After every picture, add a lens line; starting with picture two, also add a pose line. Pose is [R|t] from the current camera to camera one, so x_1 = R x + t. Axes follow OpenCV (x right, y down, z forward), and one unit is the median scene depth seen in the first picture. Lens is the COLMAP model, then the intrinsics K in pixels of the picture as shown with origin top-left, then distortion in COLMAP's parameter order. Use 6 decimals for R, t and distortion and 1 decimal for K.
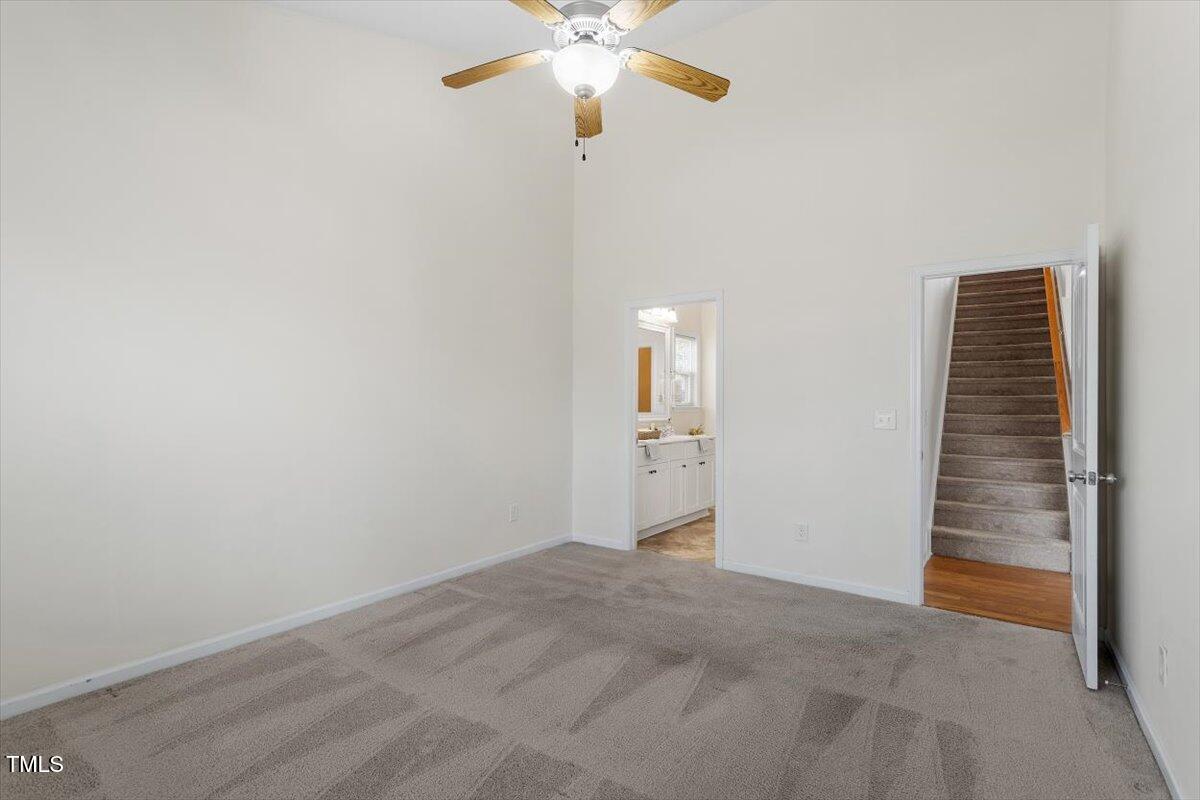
lens RADIAL K [[564.6, 0, 594.8], [0, 564.6, 397.1], [0, 0, 1]] dist [0.001779, 0.001326]
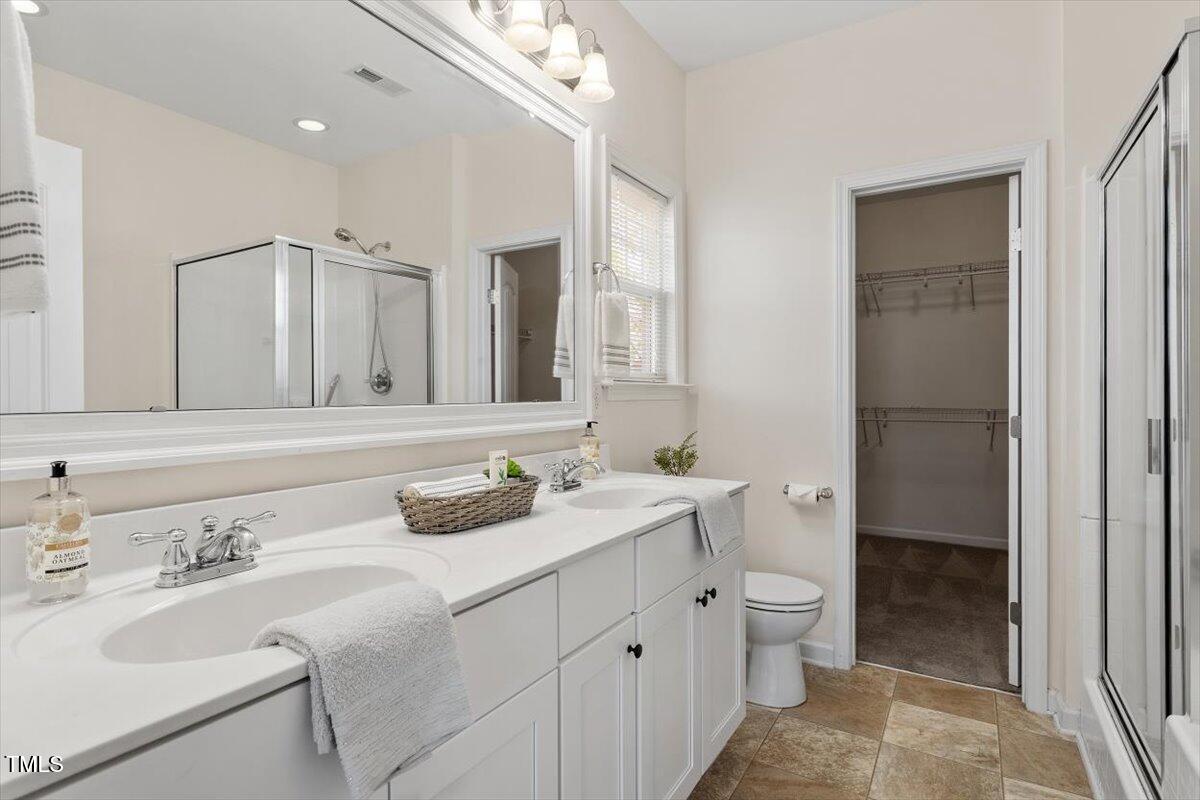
lens RADIAL K [[584.8, 0, 601.3], [0, 584.8, 392.1], [0, 0, 1]] dist [-0.009571, 0.002734]
pose [[0.996657, -0.012616, 0.080715, 0.107461], [0.011826, 0.999877, 0.010259, 0.018242], [-0.080835, -0.009270, 0.996684, 0.657314]]
